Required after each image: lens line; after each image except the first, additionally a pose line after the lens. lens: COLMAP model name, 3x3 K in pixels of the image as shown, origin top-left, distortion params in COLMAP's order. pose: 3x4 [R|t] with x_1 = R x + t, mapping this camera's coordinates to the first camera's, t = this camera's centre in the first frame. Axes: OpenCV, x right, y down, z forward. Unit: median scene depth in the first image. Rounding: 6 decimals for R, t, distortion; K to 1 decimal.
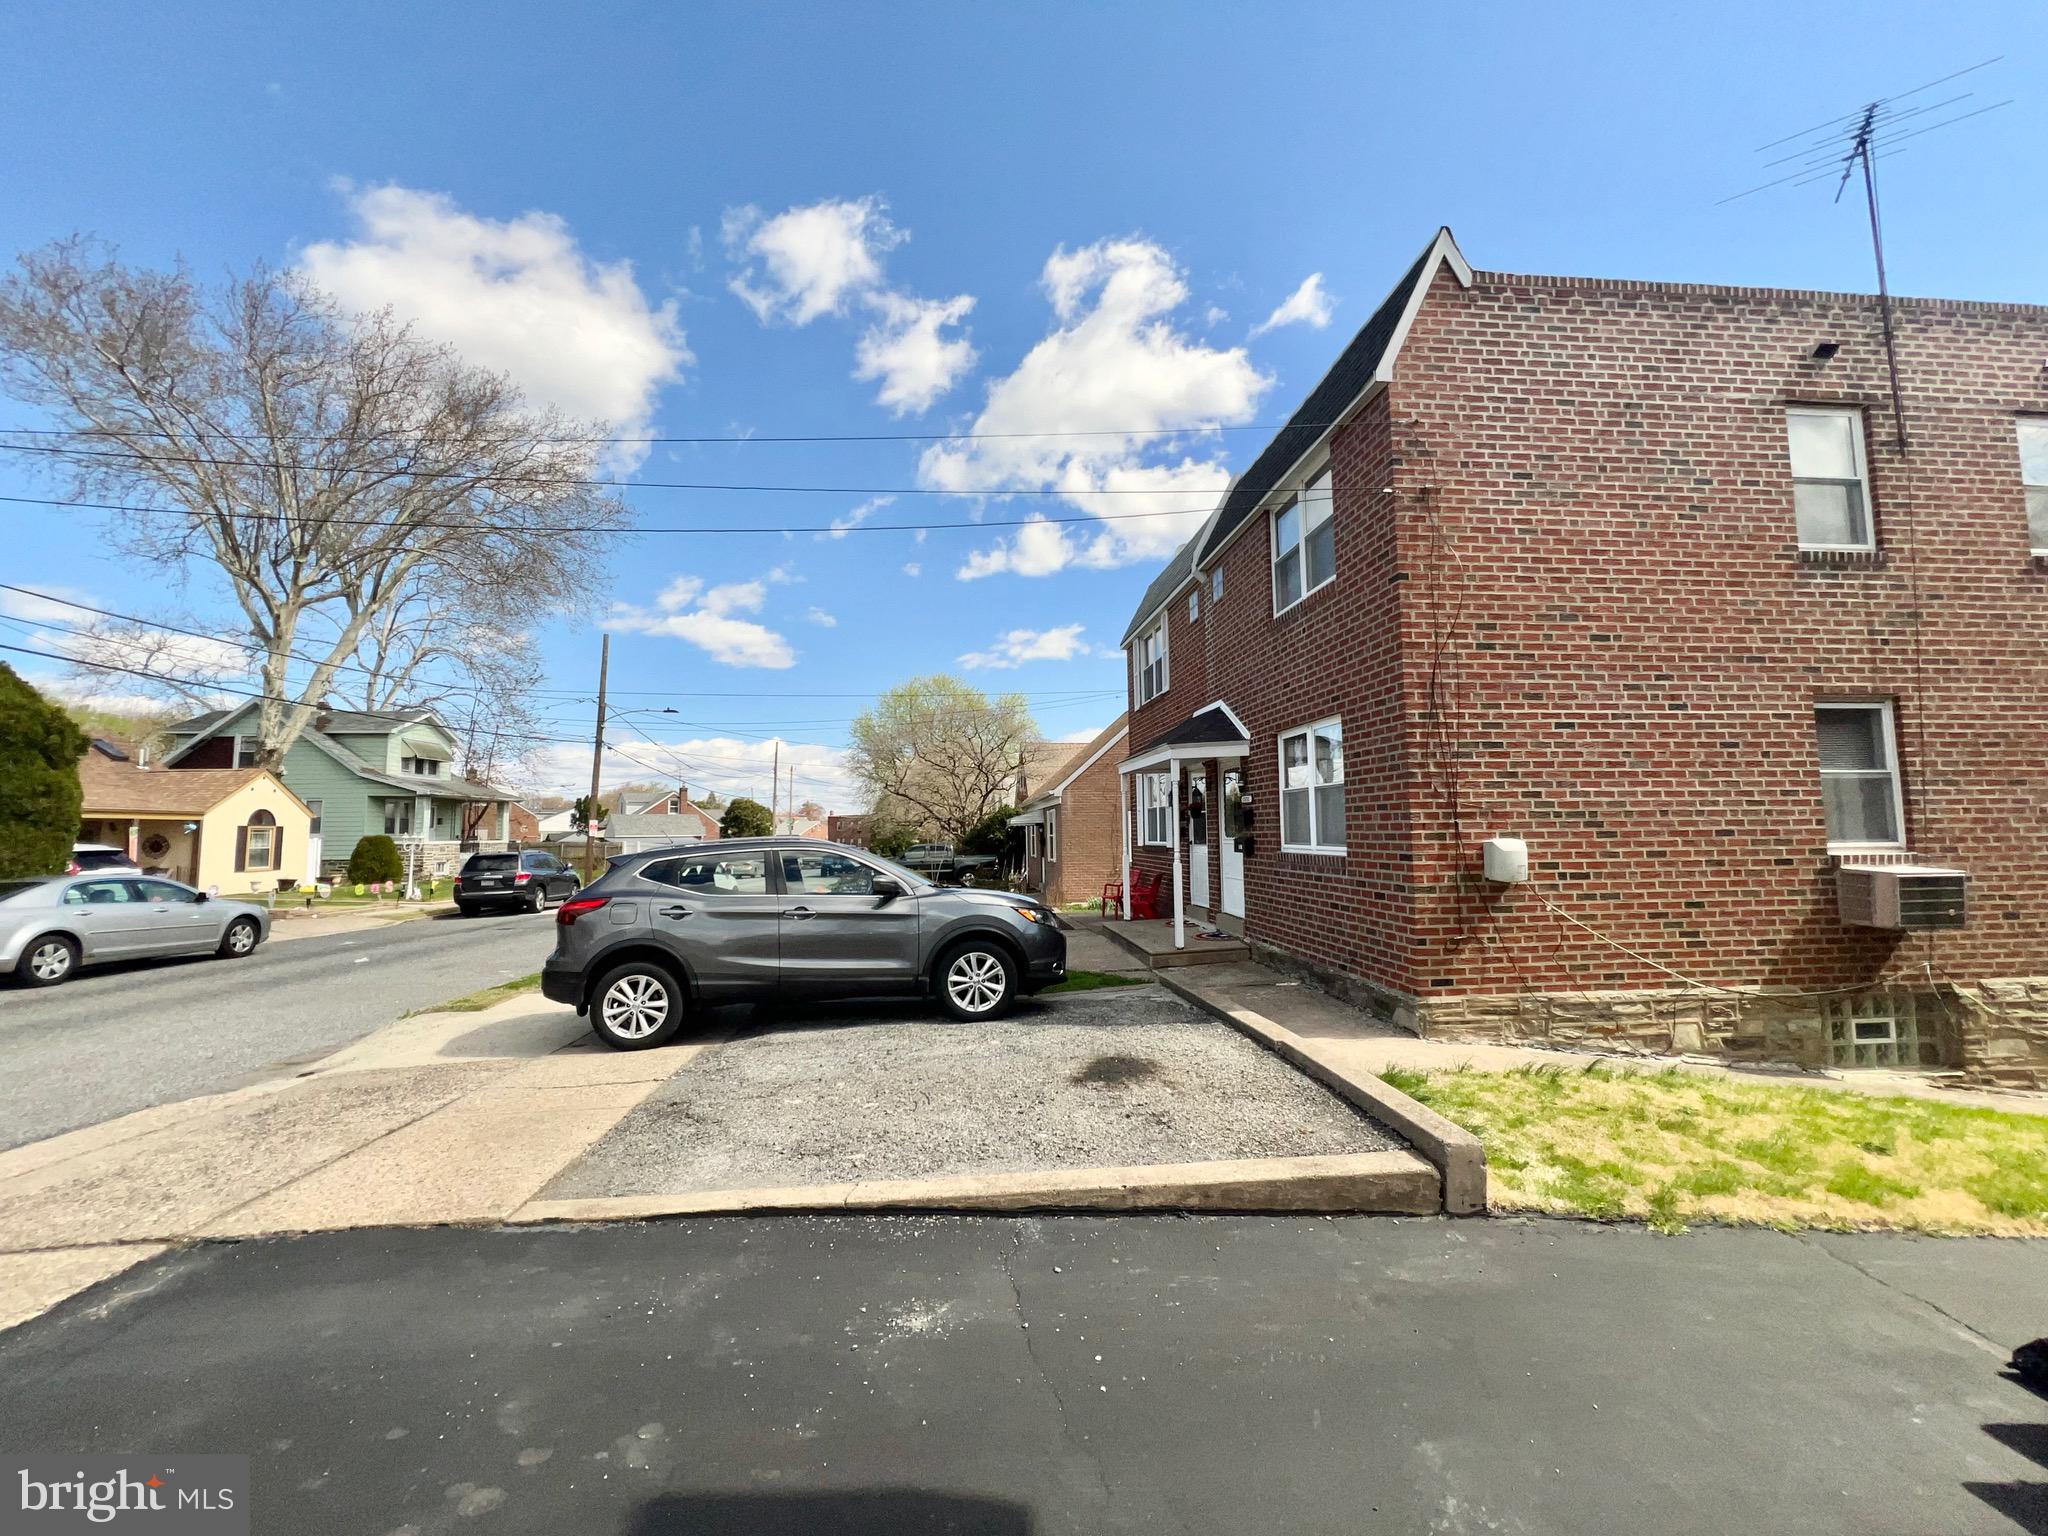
lens RADIAL K [[827.1, 0, 1024.0], [0, 827.1, 768.0], [0, 0, 1]] dist [-0.000855, -0.000157]
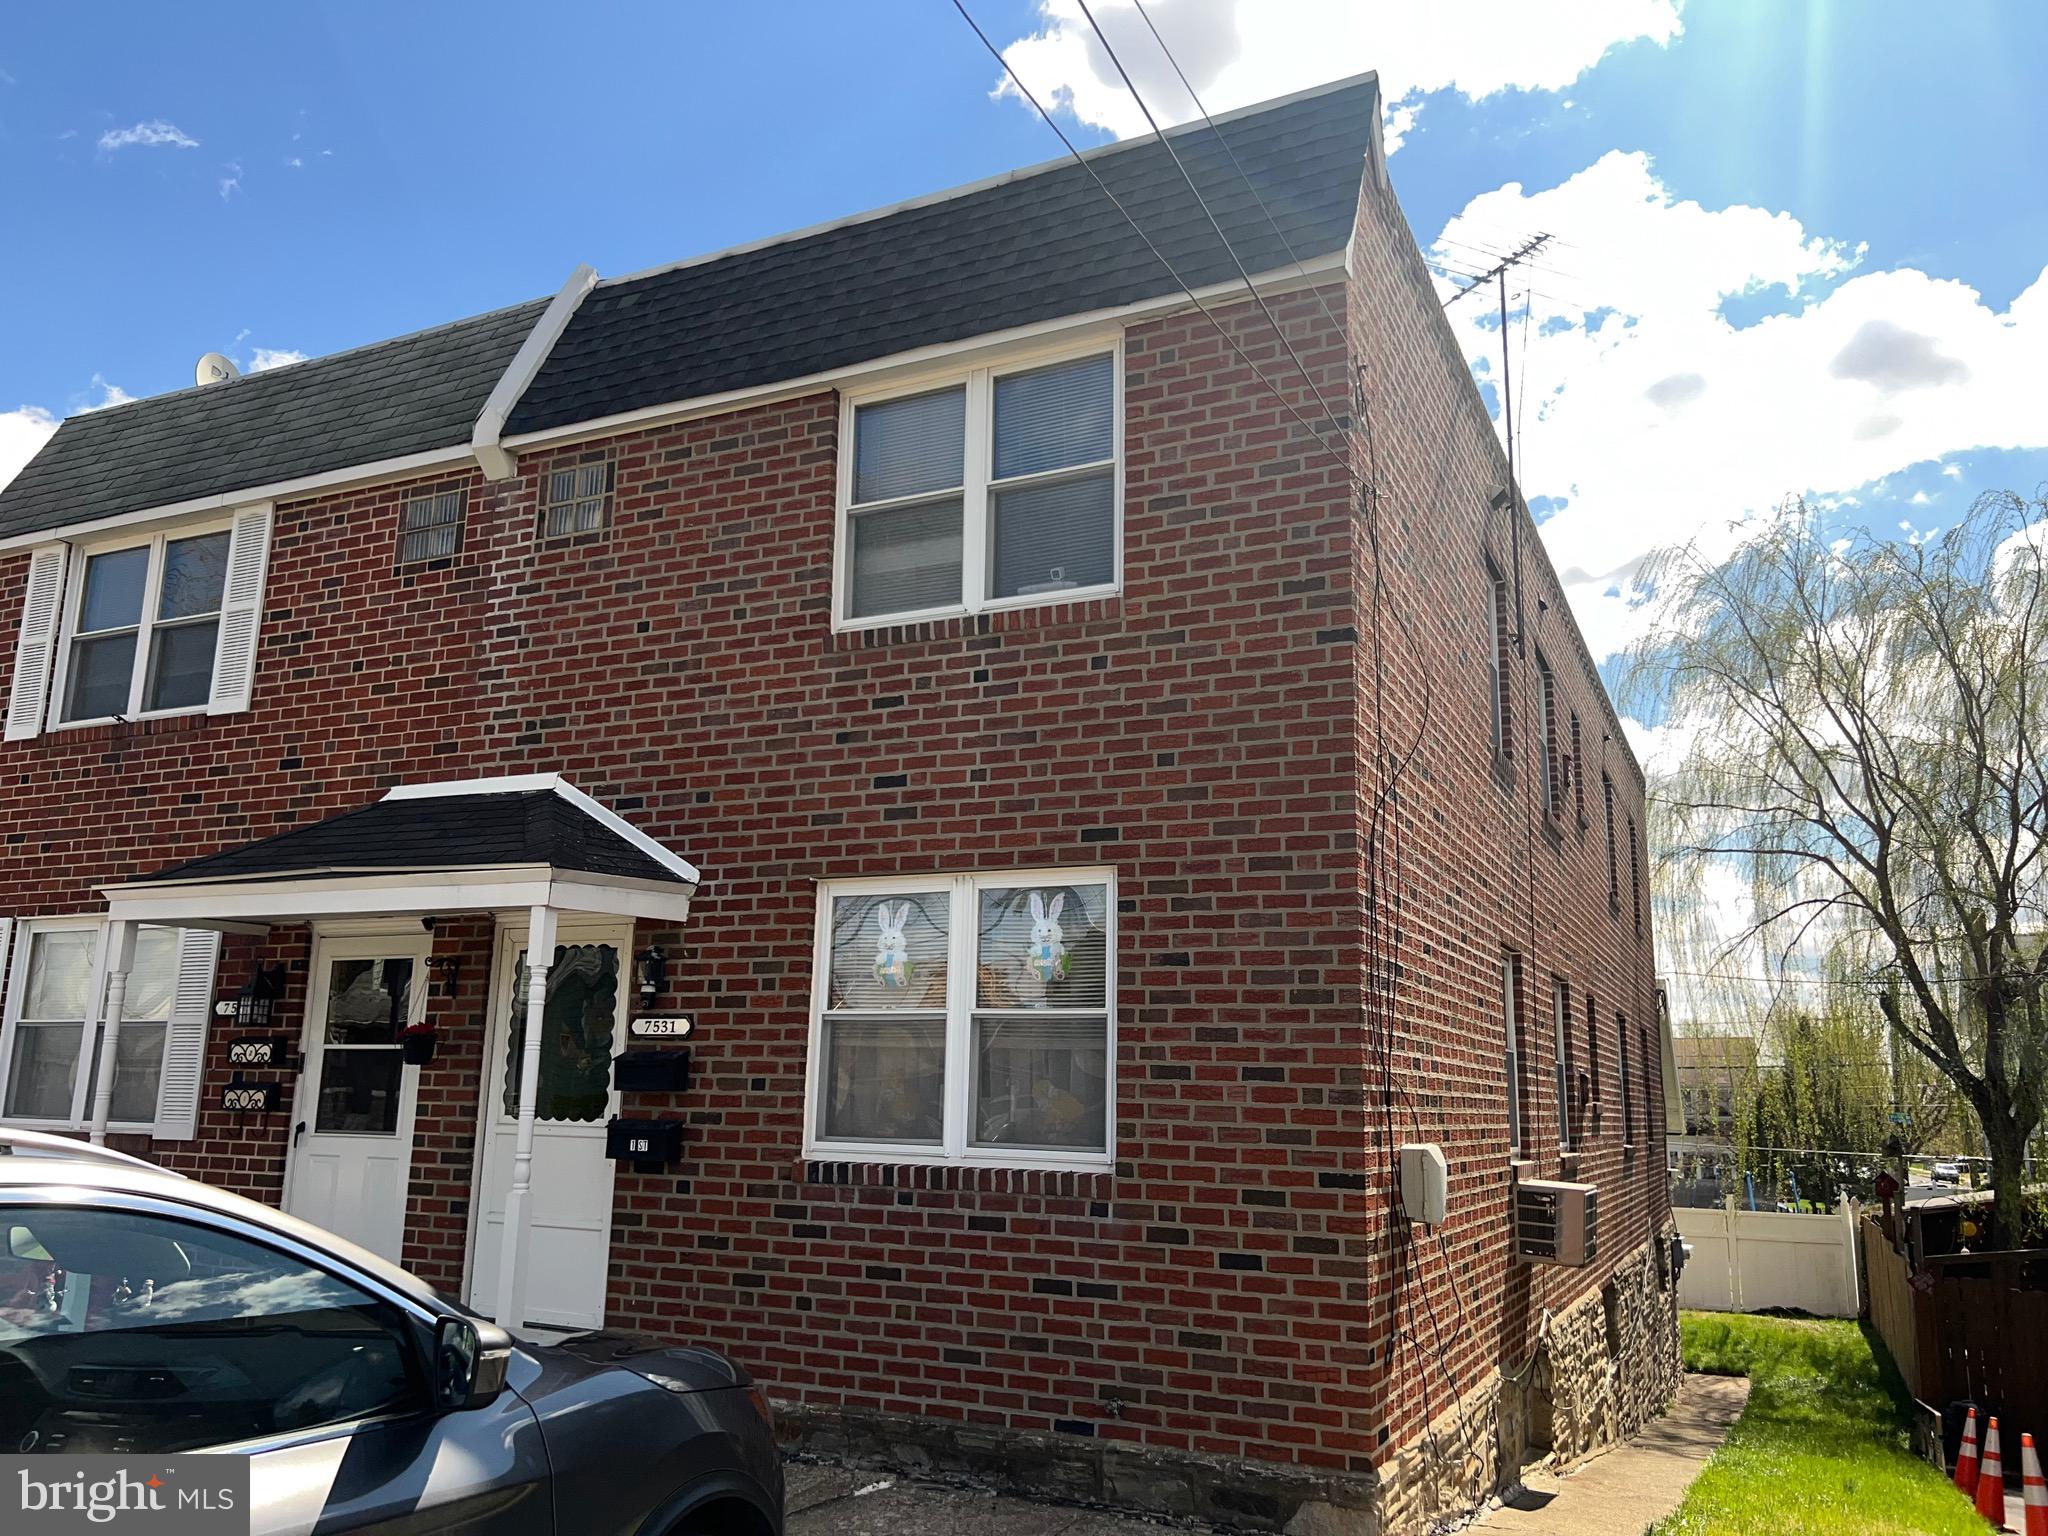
lens RADIAL K [[1558.8, 0, 1024.0], [0, 1558.8, 768.0], [0, 0, 1]] dist [0.144620, -0.394396]
pose [[0.522719, 0.200997, 0.828471, -0.314283], [-0.095518, 0.979498, -0.177372, 0.033602], [-0.847137, 0.013581, 0.531201, 0.431225]]
